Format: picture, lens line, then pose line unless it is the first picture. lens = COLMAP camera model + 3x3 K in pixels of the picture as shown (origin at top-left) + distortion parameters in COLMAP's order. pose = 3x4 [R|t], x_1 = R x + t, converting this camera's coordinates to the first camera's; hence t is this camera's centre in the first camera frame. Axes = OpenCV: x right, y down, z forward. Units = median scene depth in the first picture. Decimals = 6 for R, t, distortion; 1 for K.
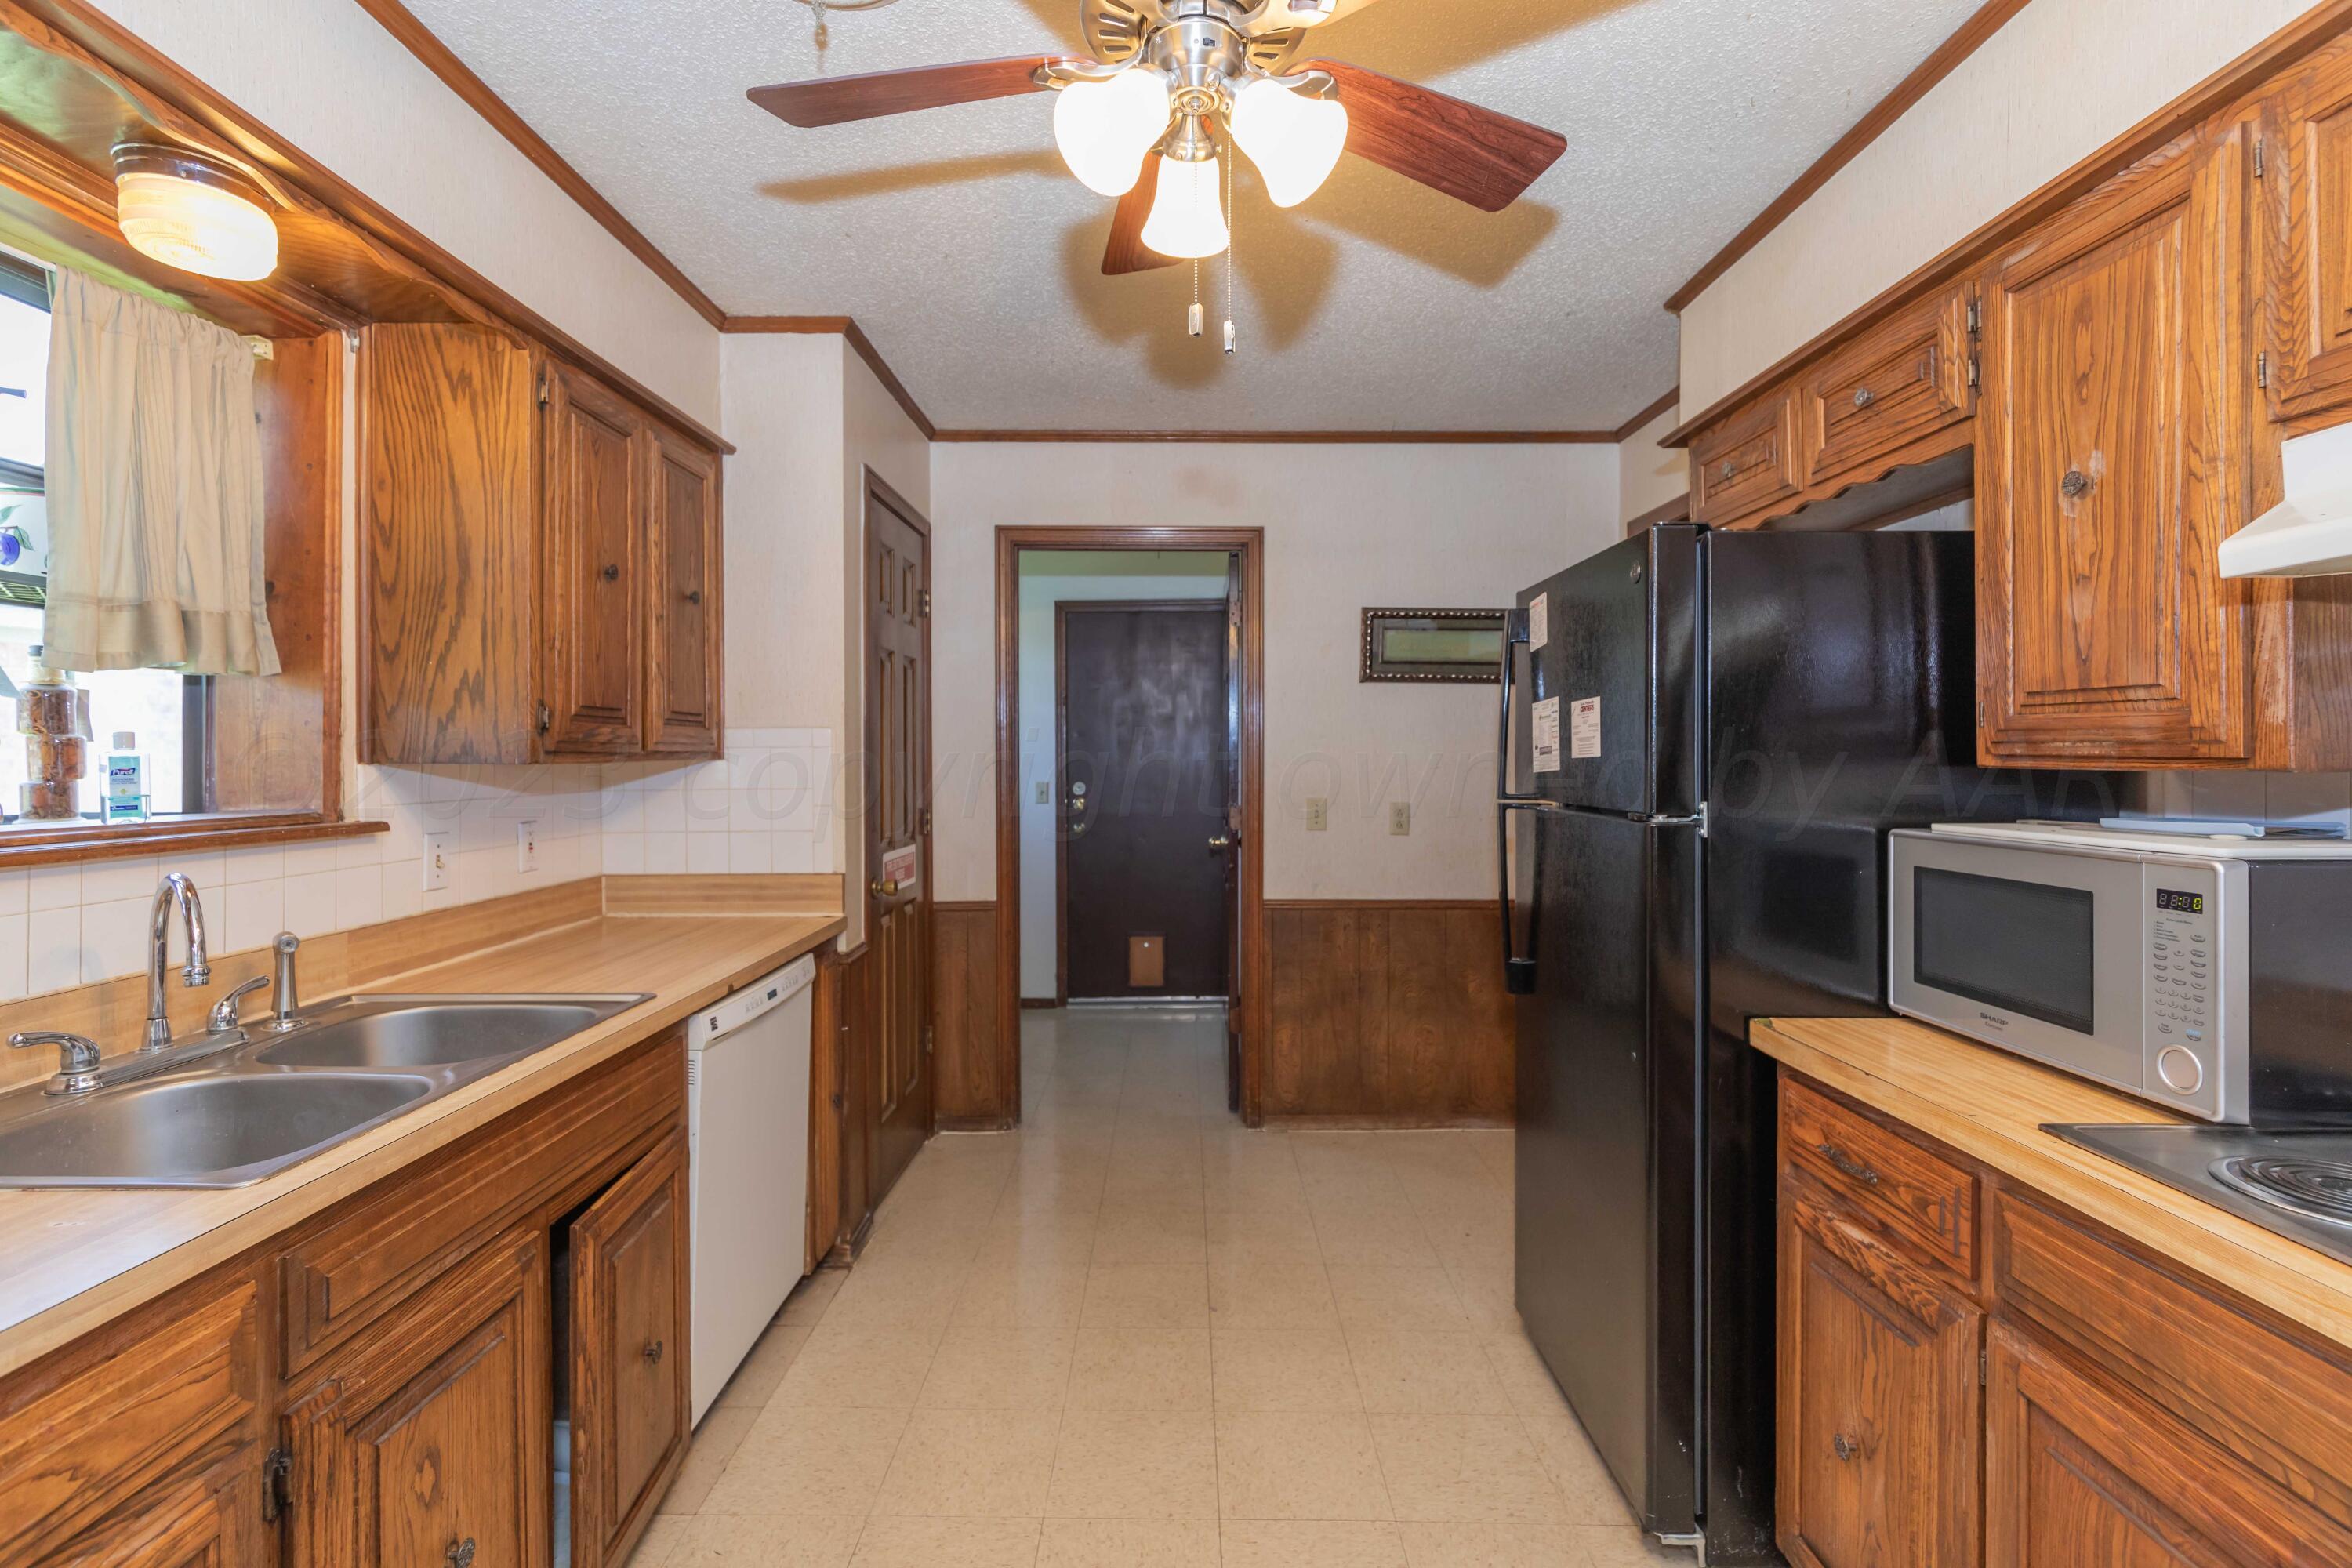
lens RADIAL K [[1078.7, 0, 1180.3], [0, 1078.7, 753.9], [0, 0, 1]] dist [0.004586, -0.001023]
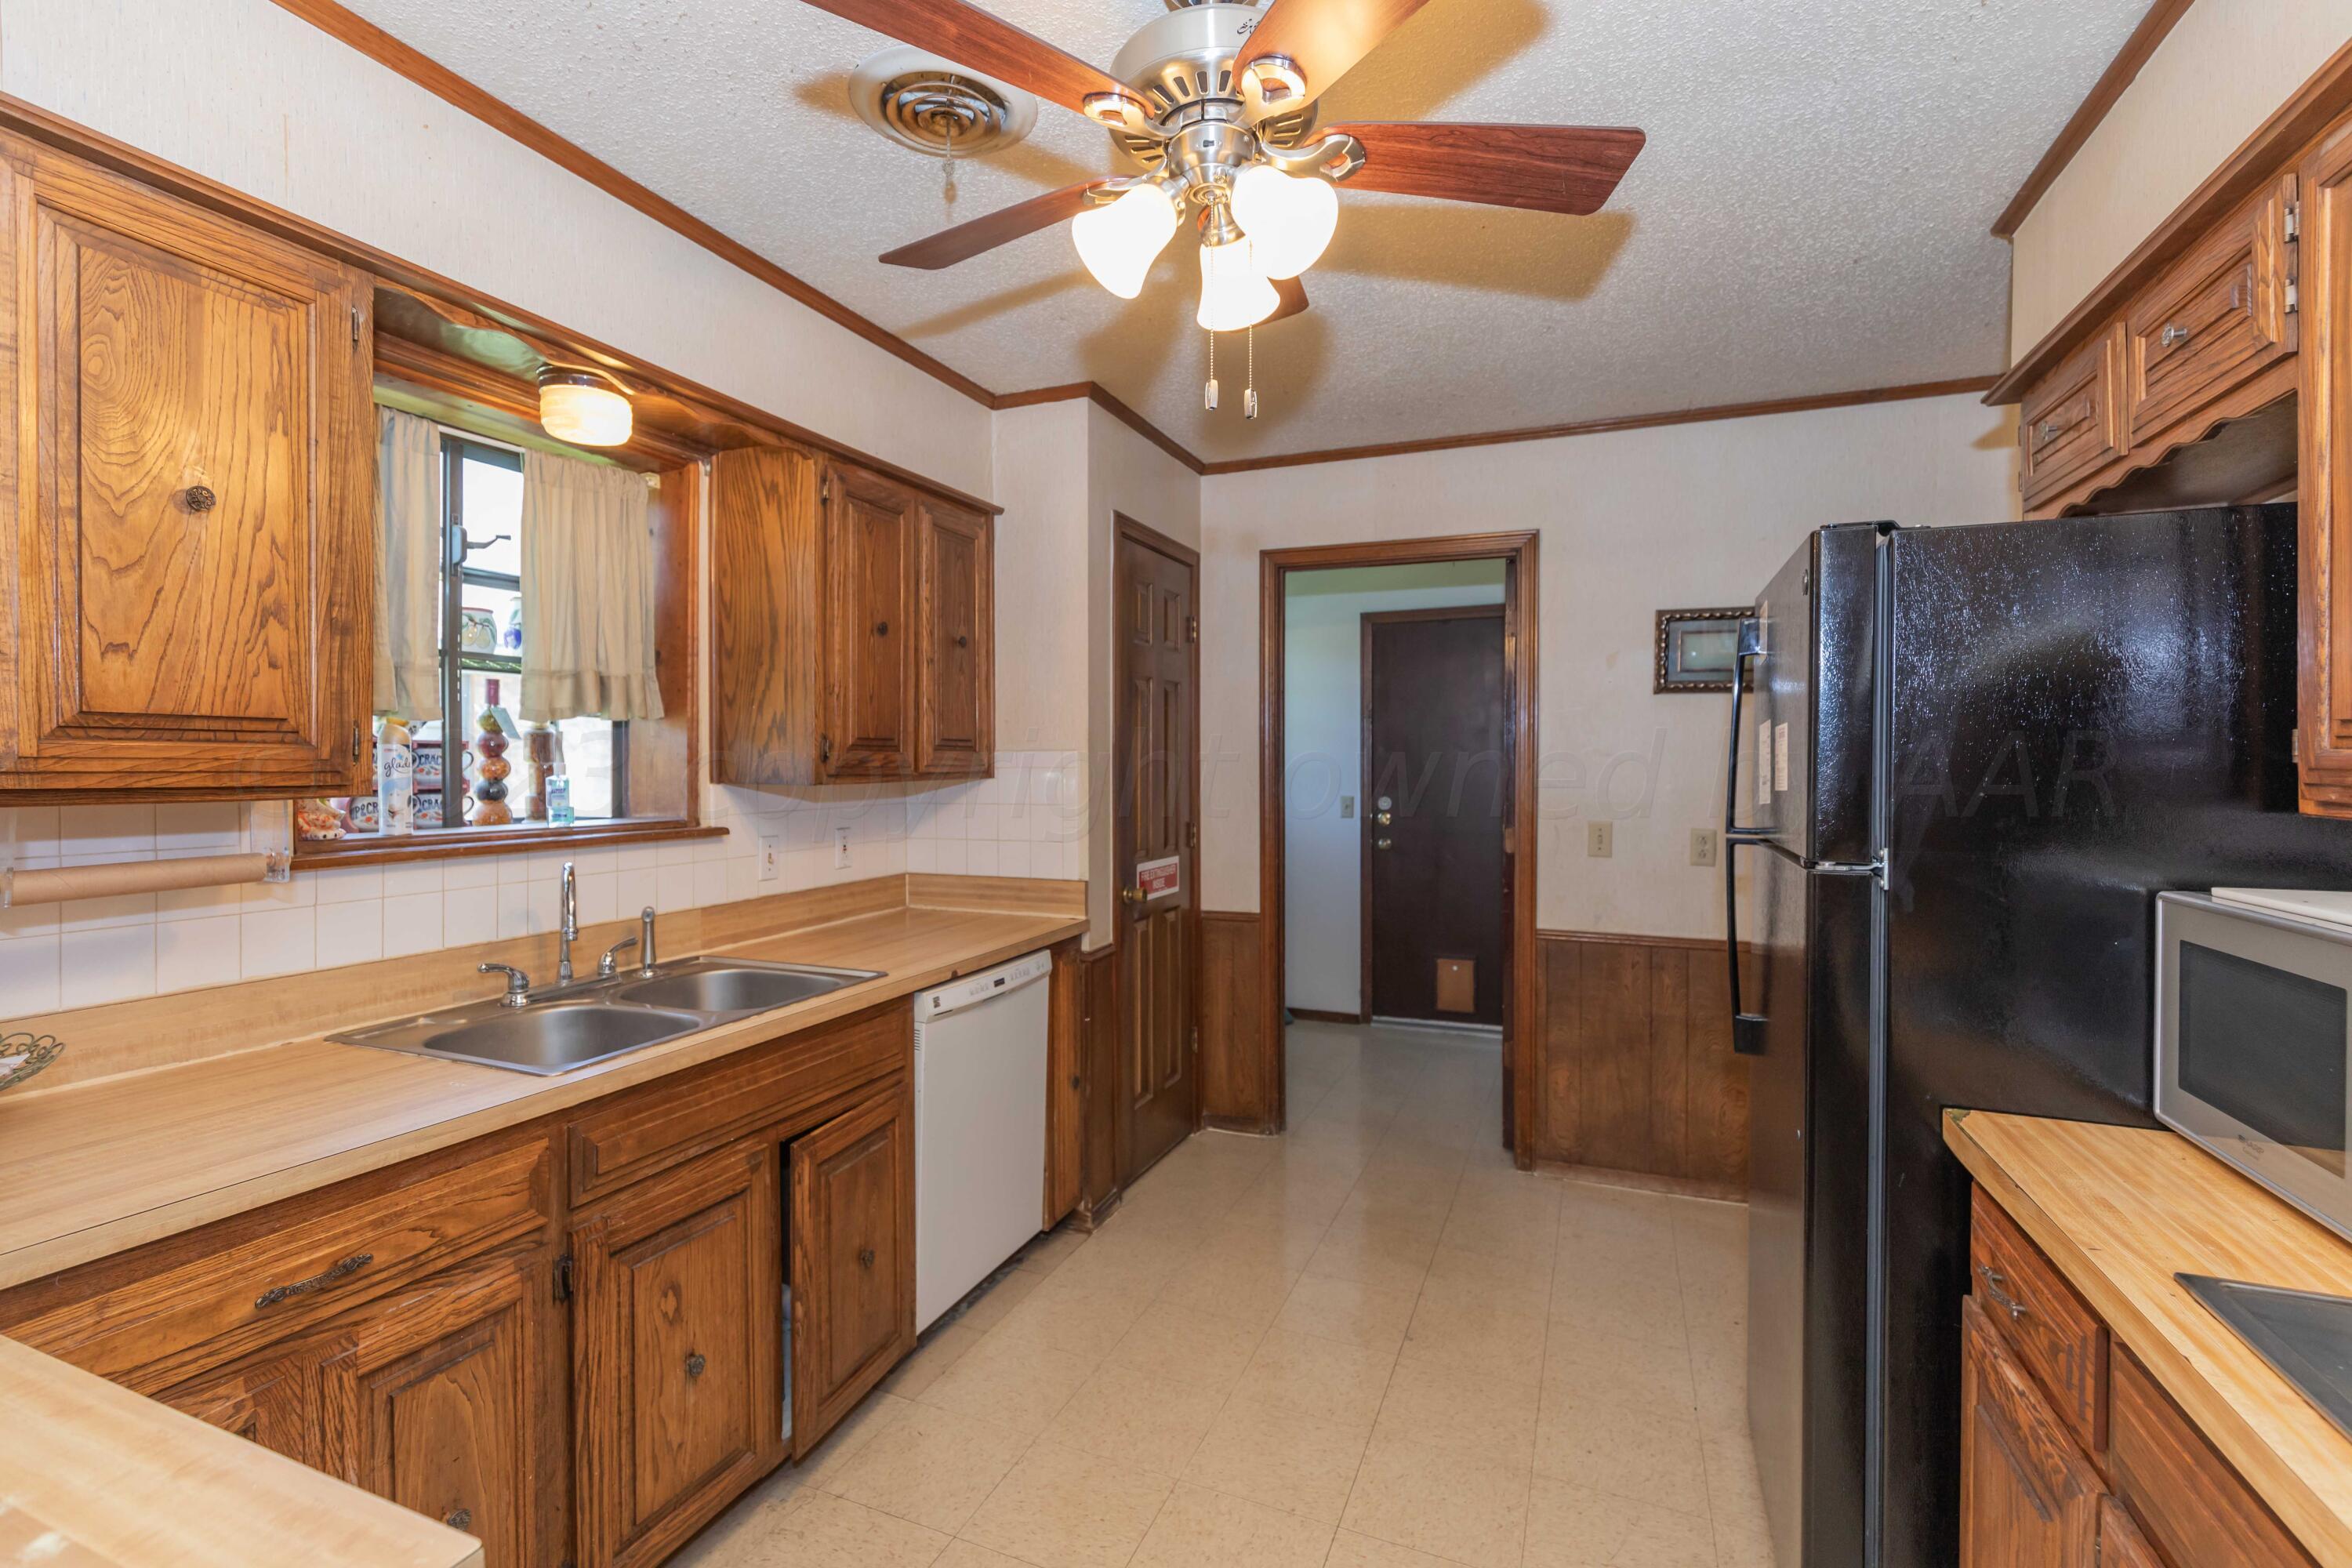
lens RADIAL K [[1078.7, 0, 1080.6], [0, 1078.7, 770.6], [0, 0, 1]] dist [0.004586, -0.001023]
pose [[0.912802, 0.004588, -0.408376, 0.217350], [-0.001594, 0.999969, 0.007672, -0.019261], [0.408399, -0.006353, 0.912782, -0.034301]]
